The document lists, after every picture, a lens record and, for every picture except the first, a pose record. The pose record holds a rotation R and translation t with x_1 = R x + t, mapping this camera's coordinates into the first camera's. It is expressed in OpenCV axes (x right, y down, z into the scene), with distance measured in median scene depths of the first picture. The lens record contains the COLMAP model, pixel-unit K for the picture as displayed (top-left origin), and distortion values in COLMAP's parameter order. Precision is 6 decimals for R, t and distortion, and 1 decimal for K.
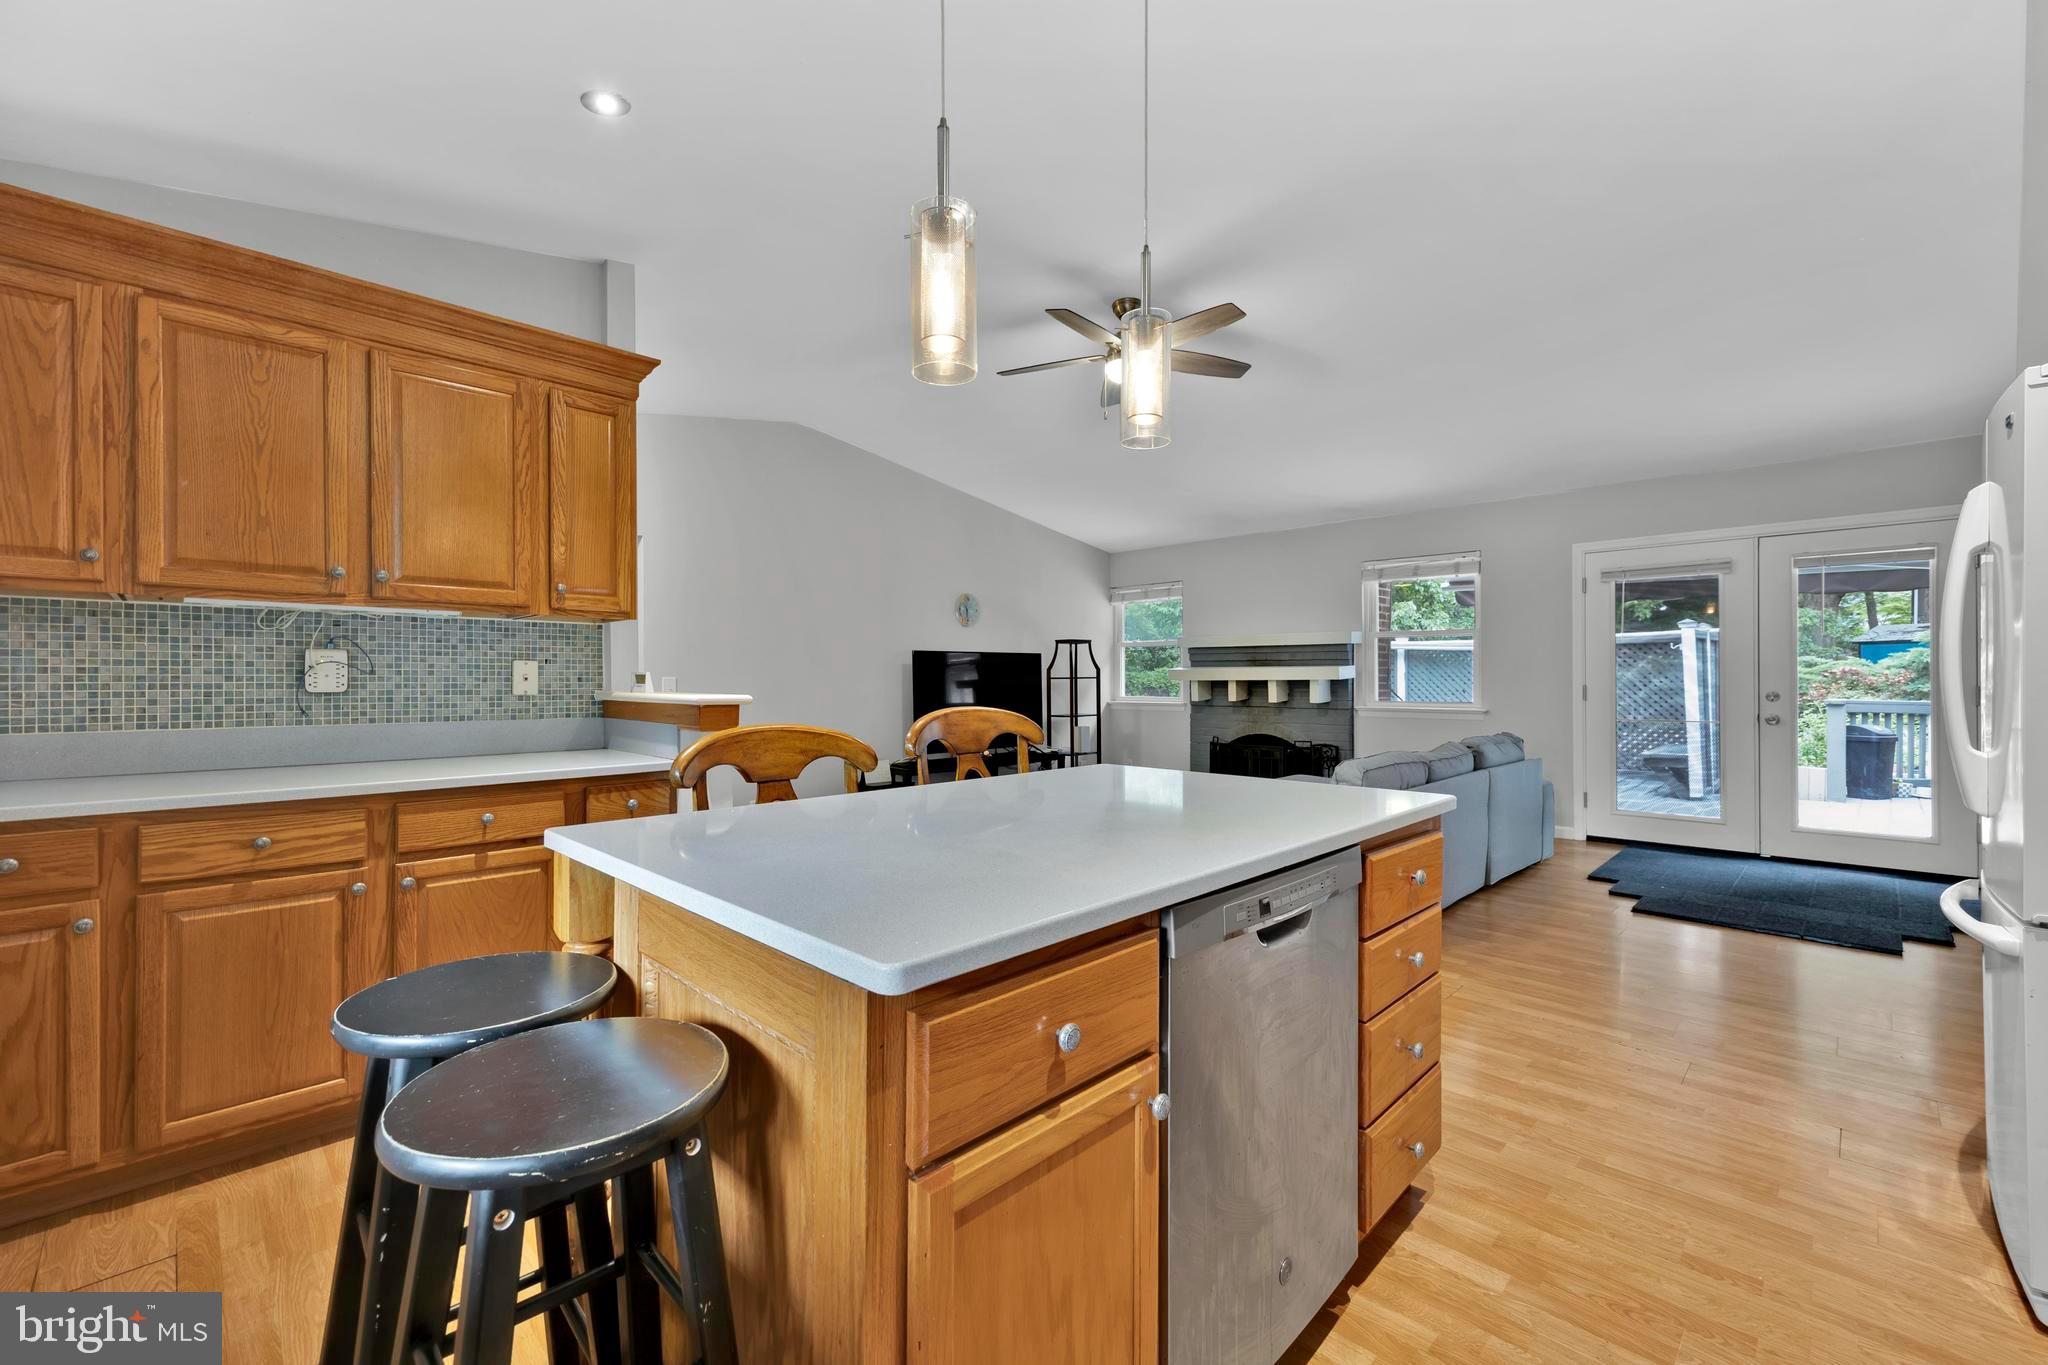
lens RADIAL K [[839.8, 0, 1012.3], [0, 839.8, 684.6], [0, 0, 1]] dist [0.005093, -0.000124]
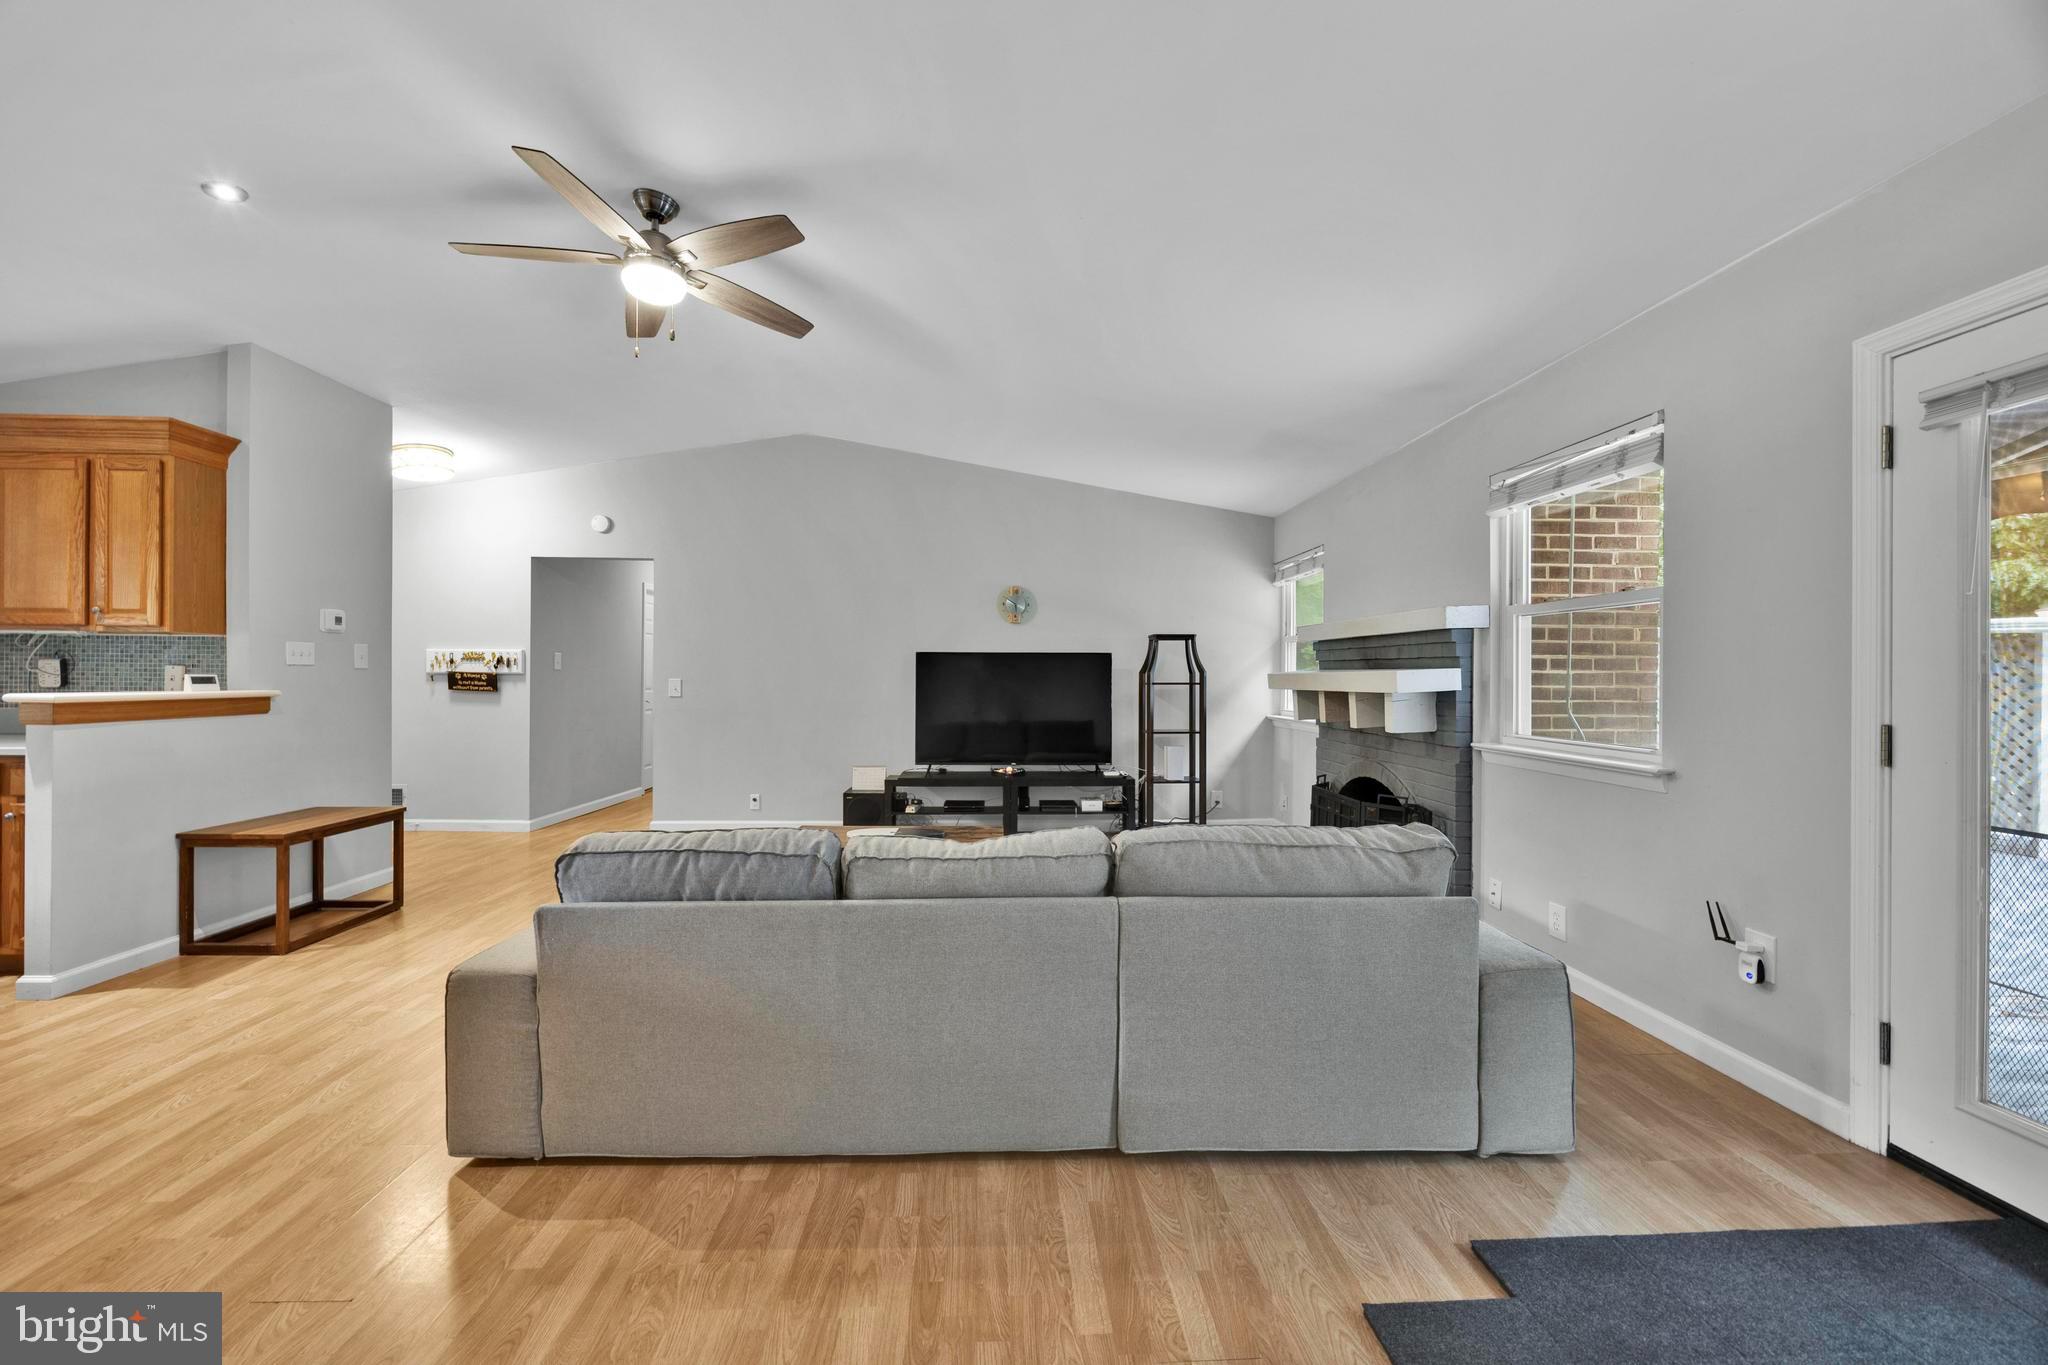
lens RADIAL K [[794.2, 0, 1014.5], [0, 794.2, 679.0], [0, 0, 1]] dist [-0.006761, 0.000834]
pose [[0.740166, 0.009100, -0.672363, 0.645274], [-0.014374, 0.999894, -0.002291, -0.012567], [0.672270, 0.011361, 0.740218, 0.511914]]
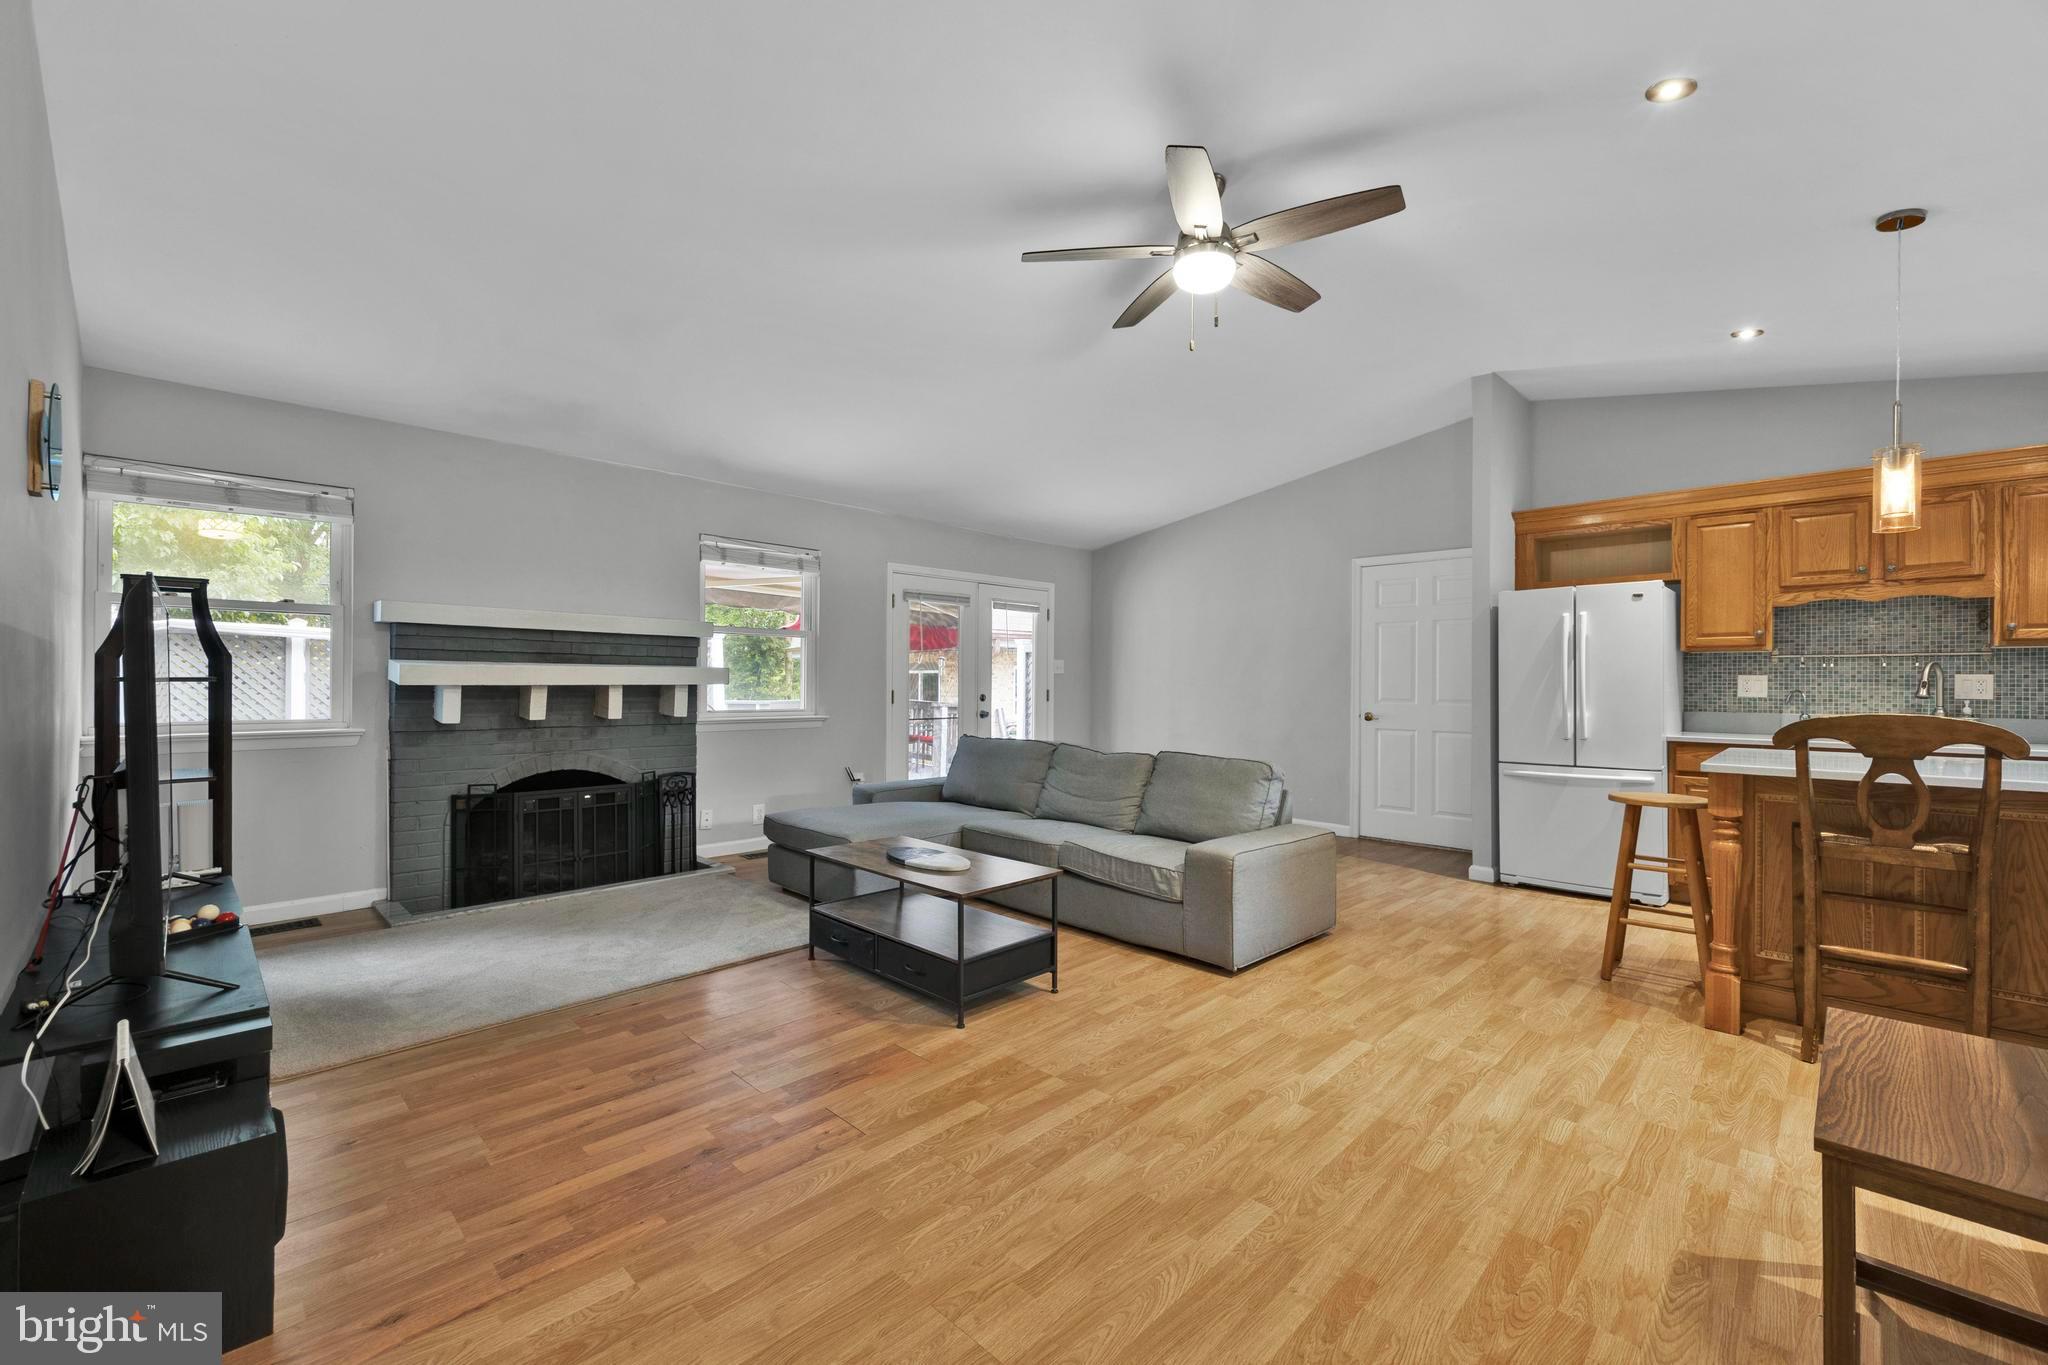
lens RADIAL K [[839.8, 0, 1013.4], [0, 839.8, 681.8], [0, 0, 1]] dist [0.005093, -0.000124]
pose [[-0.018205, 0.003934, 0.999827, -0.444855], [0.004020, 0.999984, -0.003861, -0.005608], [-0.999826, 0.003949, -0.018221, 0.876980]]
